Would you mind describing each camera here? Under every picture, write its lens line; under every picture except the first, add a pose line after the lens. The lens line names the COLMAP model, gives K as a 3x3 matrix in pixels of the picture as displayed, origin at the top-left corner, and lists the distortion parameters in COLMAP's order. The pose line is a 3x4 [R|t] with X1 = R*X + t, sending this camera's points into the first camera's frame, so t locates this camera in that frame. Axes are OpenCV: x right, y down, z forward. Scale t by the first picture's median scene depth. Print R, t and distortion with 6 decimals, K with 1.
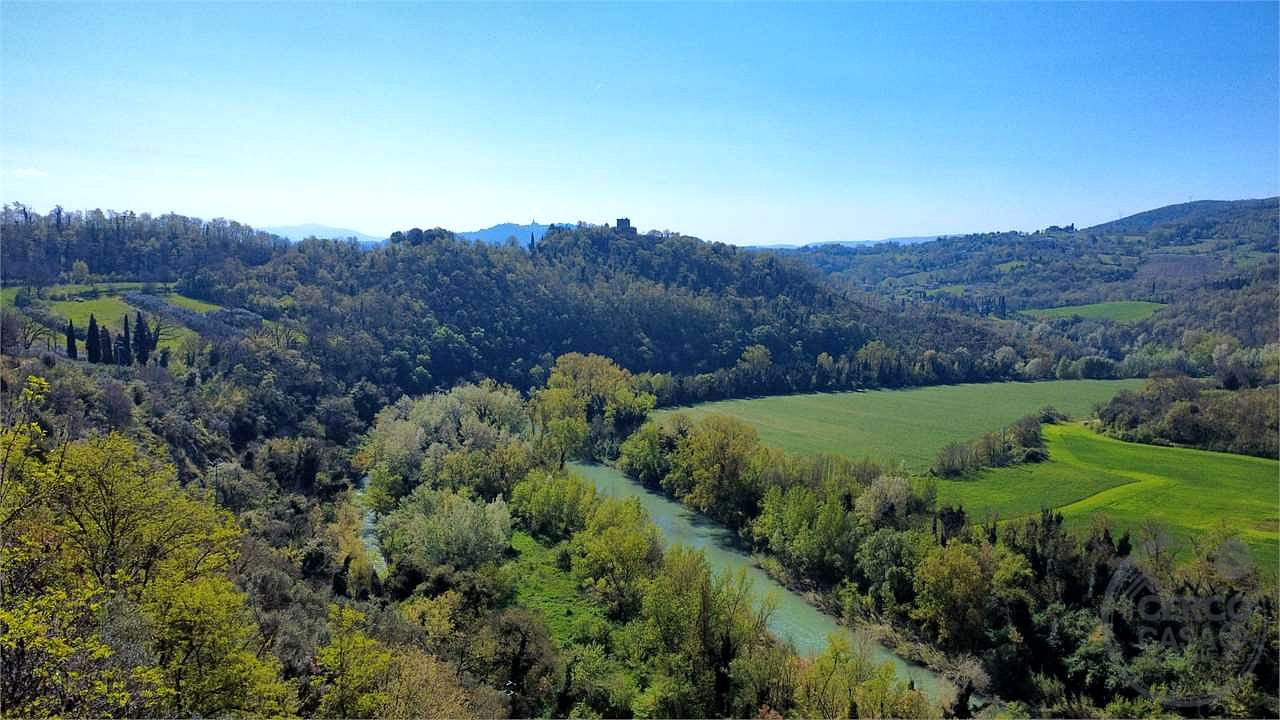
lens RADIAL K [[948.7, 0, 644.6], [0, 948.7, 366.0], [0, 0, 1]] dist [0.001779, -0.001695]
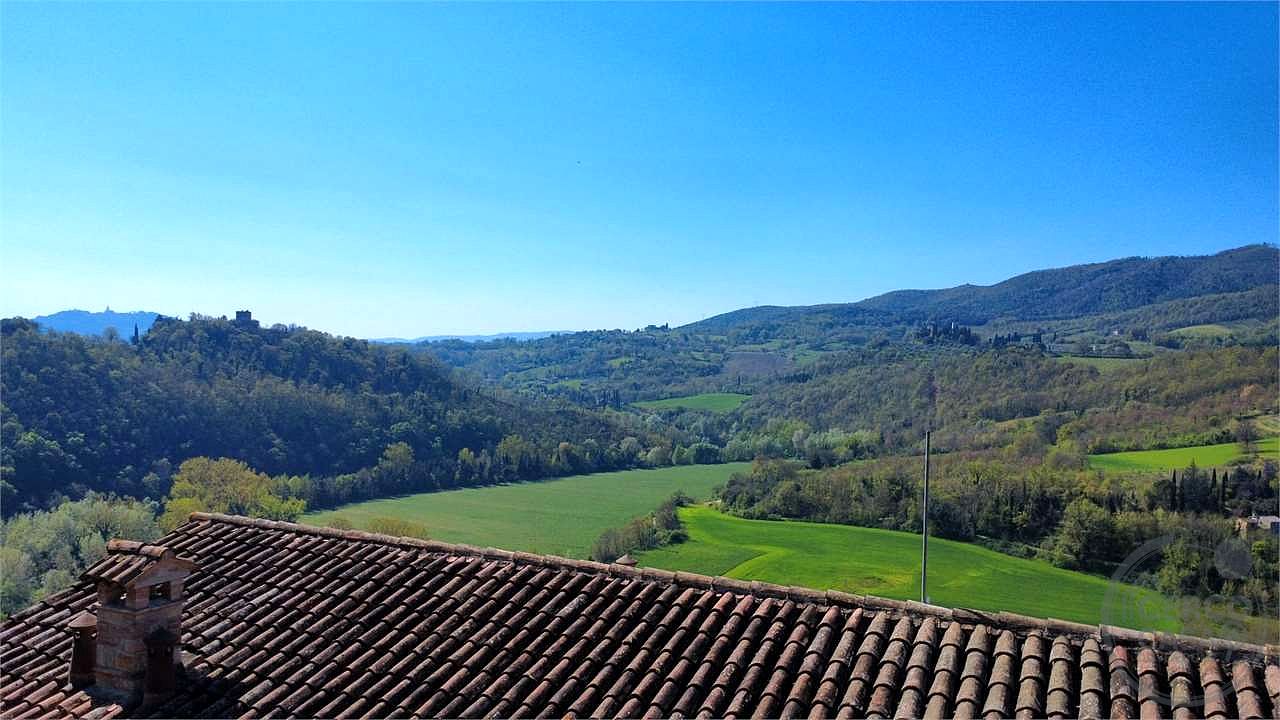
lens RADIAL K [[948.7, 0, 643.5], [0, 948.7, 369.2], [0, 0, 1]] dist [0.001779, -0.001695]
pose [[0.920172, 0.000604, 0.391514, -0.036574], [0.036533, 0.995503, -0.087399, -0.002872], [-0.389806, 0.094725, 0.916012, -0.006302]]
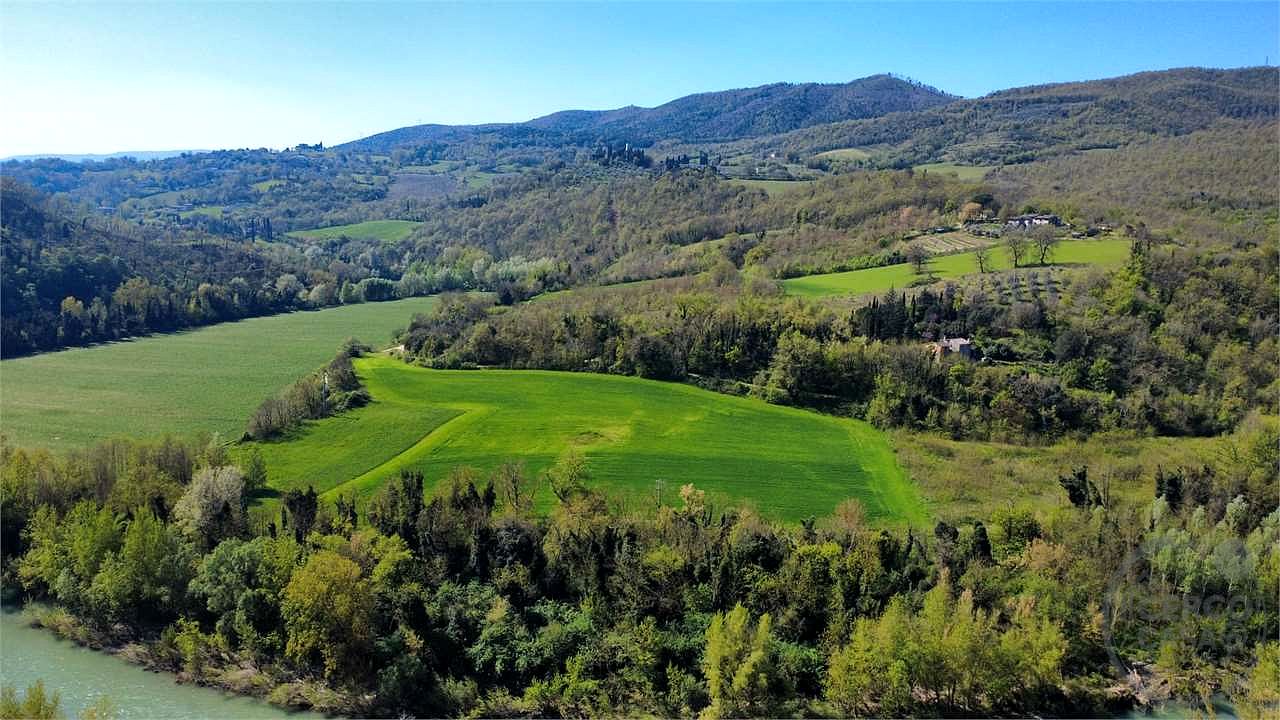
lens RADIAL K [[948.7, 0, 637.5], [0, 948.7, 366.5], [0, 0, 1]] dist [0.001779, -0.001695]
pose [[0.737059, -0.126213, 0.663938, 0.002010], [0.069020, 0.991328, 0.111828, -0.014156], [-0.672294, -0.036599, 0.739379, 0.088351]]
